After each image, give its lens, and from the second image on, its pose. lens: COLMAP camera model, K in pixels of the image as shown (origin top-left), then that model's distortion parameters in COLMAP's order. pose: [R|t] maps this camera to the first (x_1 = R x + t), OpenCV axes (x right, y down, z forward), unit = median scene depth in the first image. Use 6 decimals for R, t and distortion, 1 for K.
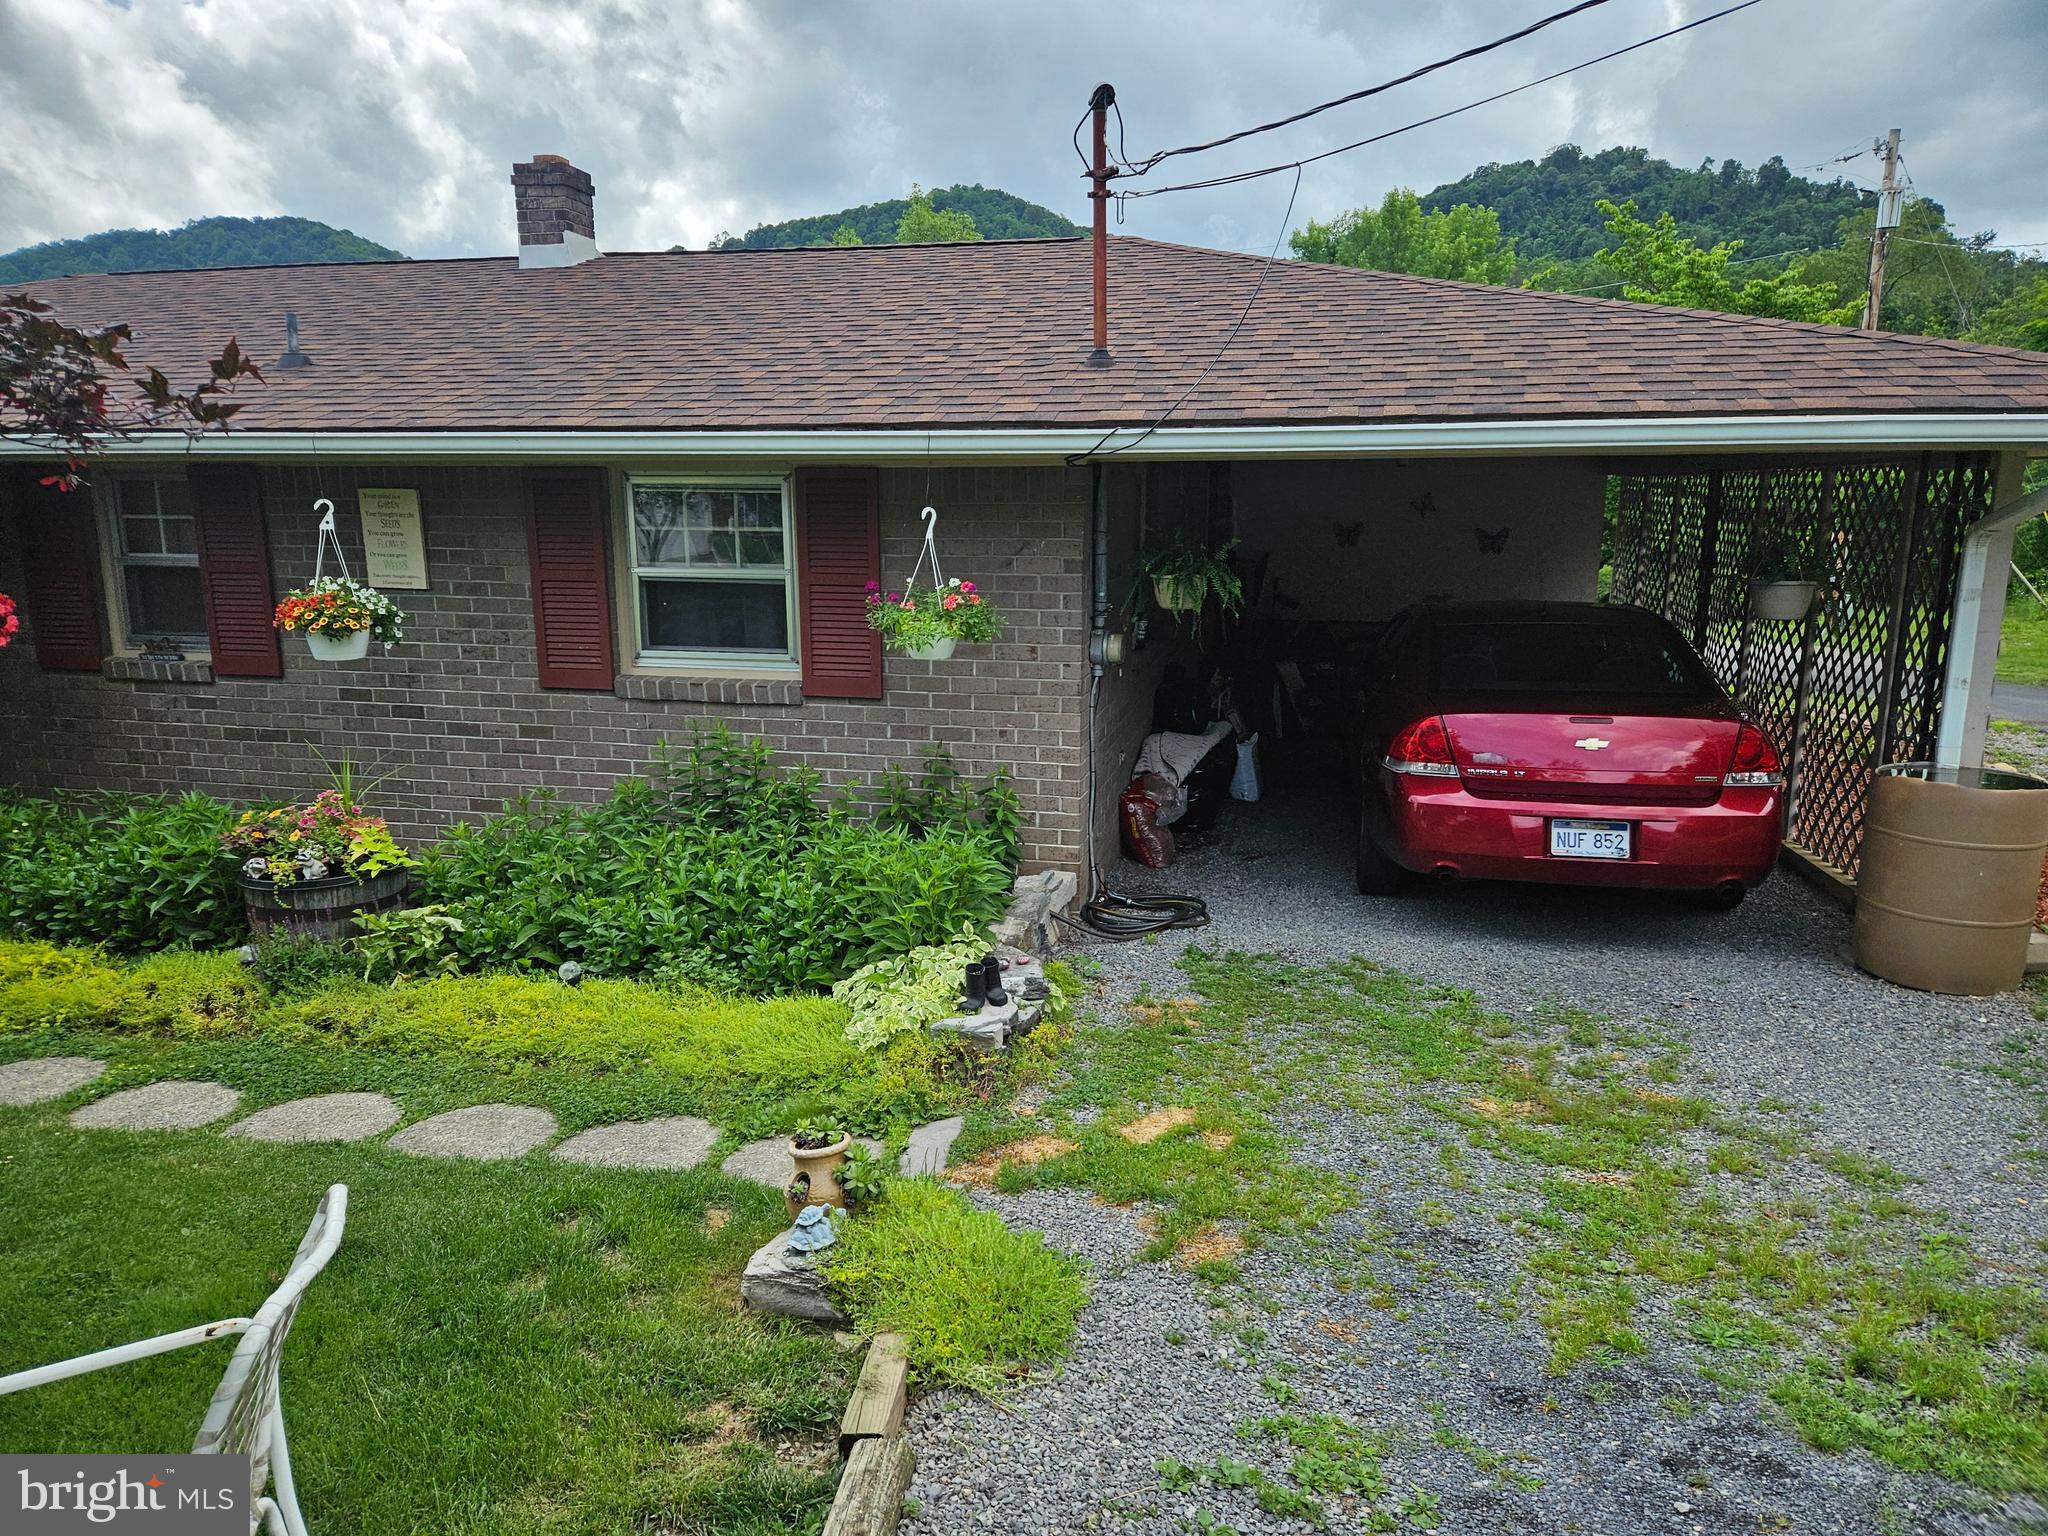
lens RADIAL K [[1348.0, 0, 1012.0], [0, 1348.0, 770.2], [0, 0, 1]] dist [0.067119, -0.053830]
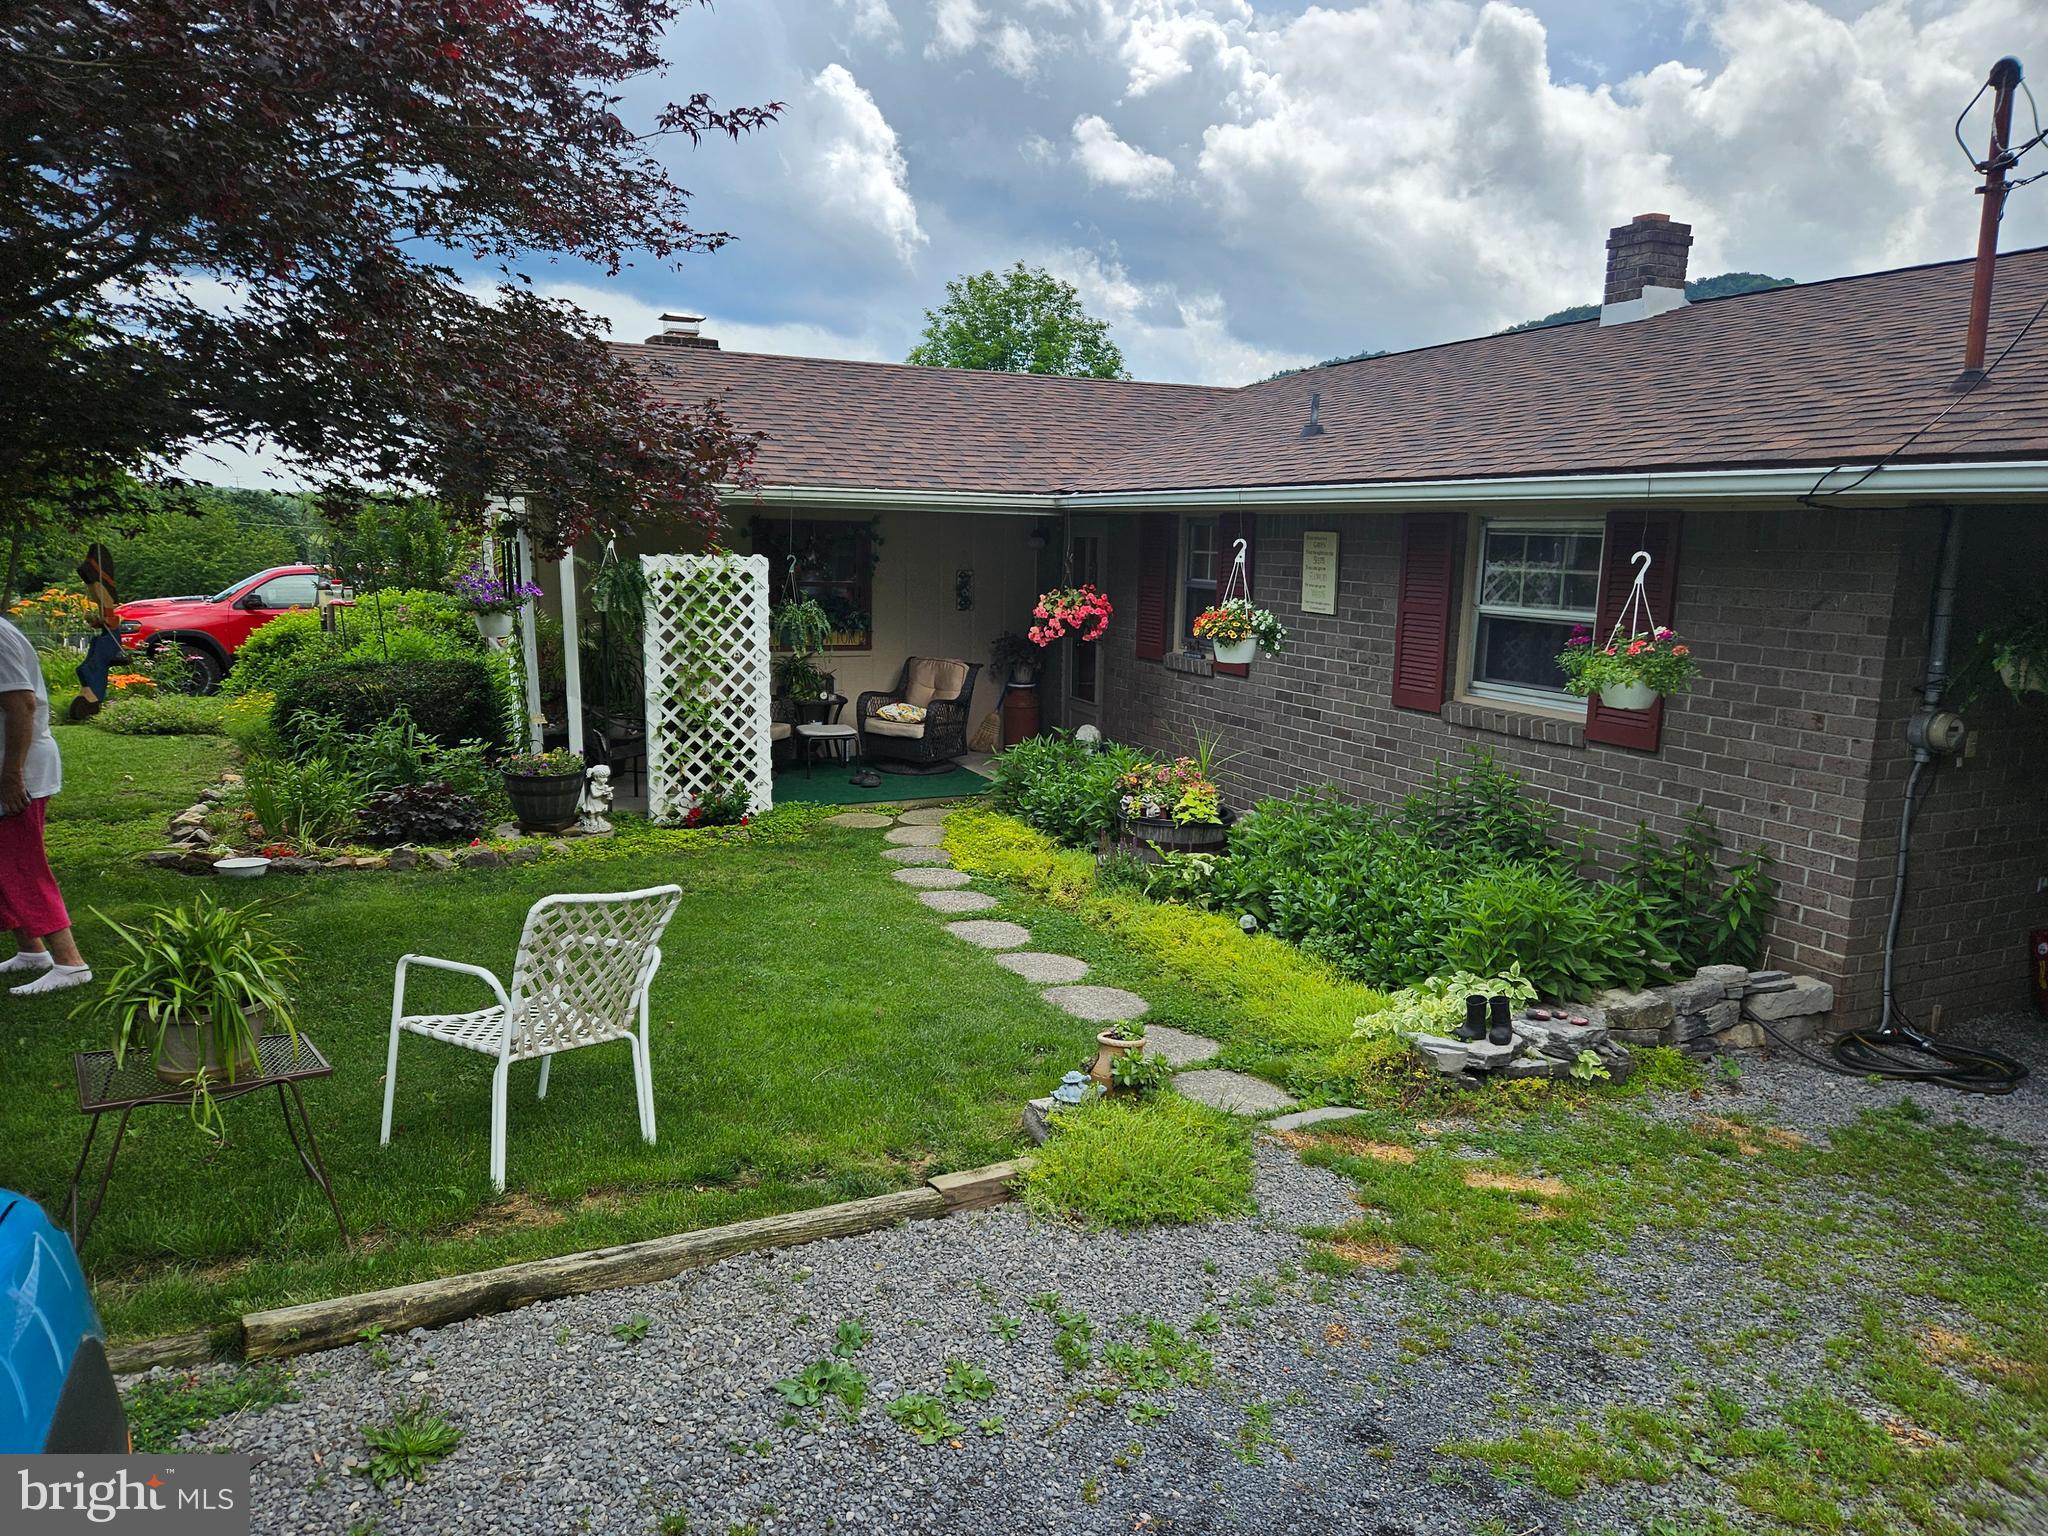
lens RADIAL K [[1350.4, 0, 1024.0], [0, 1350.4, 768.0], [0, 0, 1]] dist [0.077010, -0.083381]
pose [[0.609276, 0.149165, -0.778802, 0.407019], [-0.177607, 0.982866, 0.049303, -0.010946], [0.772812, 0.108281, 0.625329, 0.056983]]
